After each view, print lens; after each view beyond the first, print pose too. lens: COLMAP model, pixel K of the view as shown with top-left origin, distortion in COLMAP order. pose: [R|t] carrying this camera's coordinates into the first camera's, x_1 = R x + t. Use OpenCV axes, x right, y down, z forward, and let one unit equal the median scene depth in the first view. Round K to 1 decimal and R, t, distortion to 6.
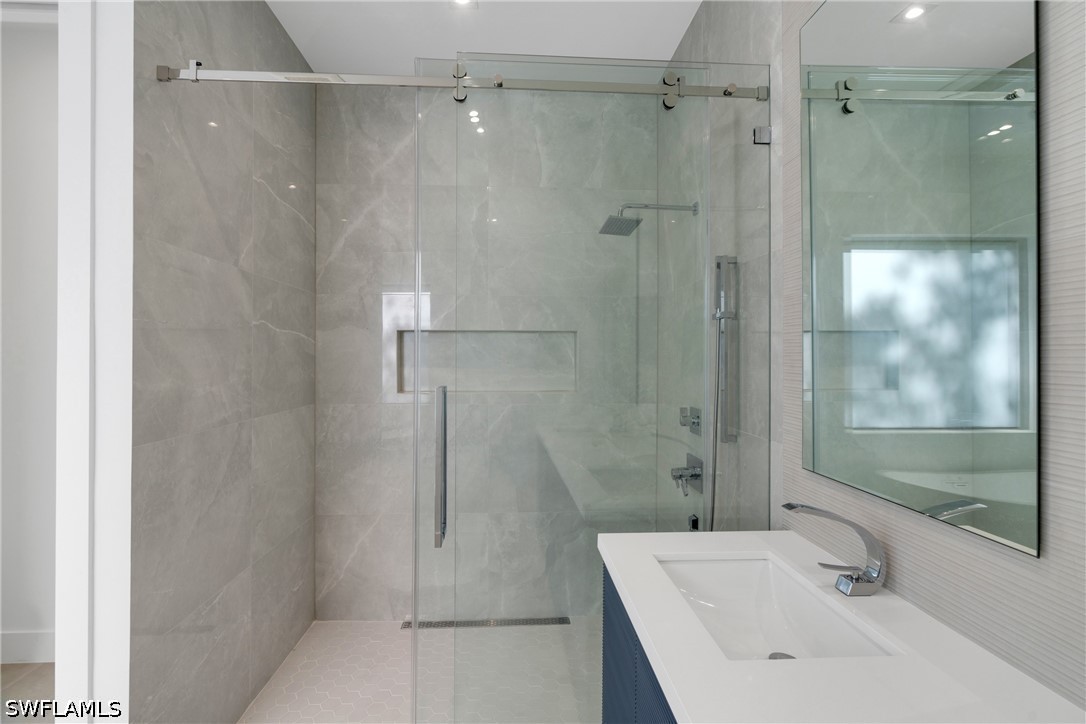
lens RADIAL K [[488.8, 0, 538.8], [0, 488.8, 355.9], [0, 0, 1]] dist [-0.005851, 0.000851]
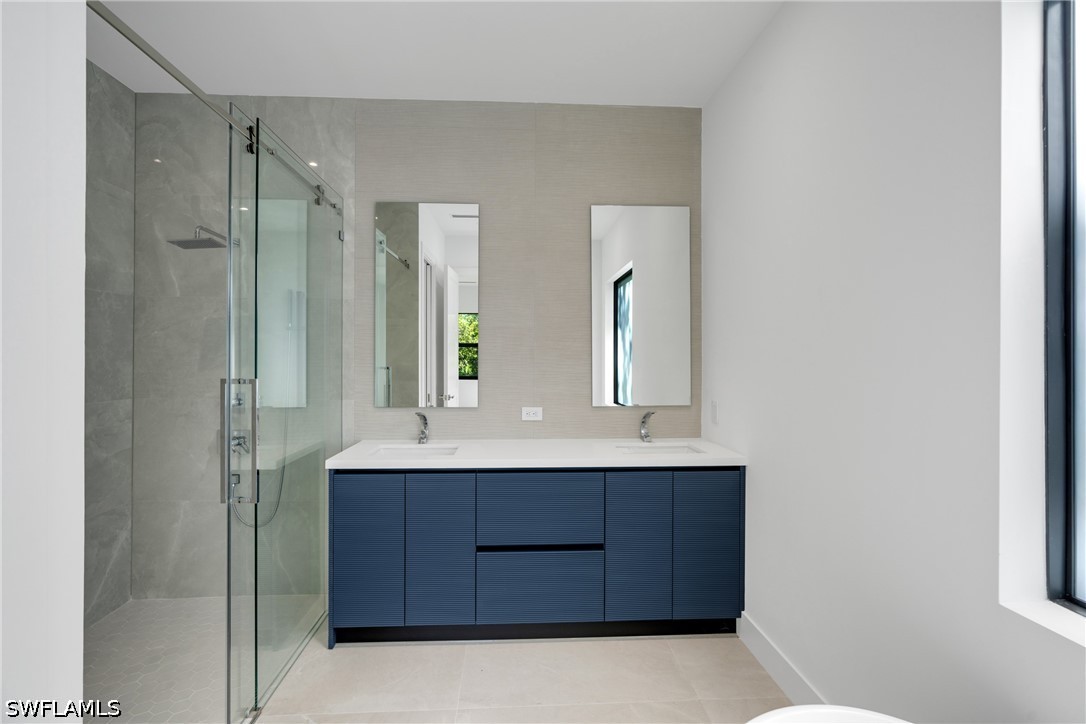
lens RADIAL K [[488.8, 0, 538.8], [0, 488.8, 355.9], [0, 0, 1]] dist [-0.005851, 0.000851]
pose [[0.003987, -0.000624, 0.999992, -0.796236], [-0.003778, 0.999993, 0.000639, 0.002808], [-0.999985, -0.003781, 0.003985, 0.131113]]
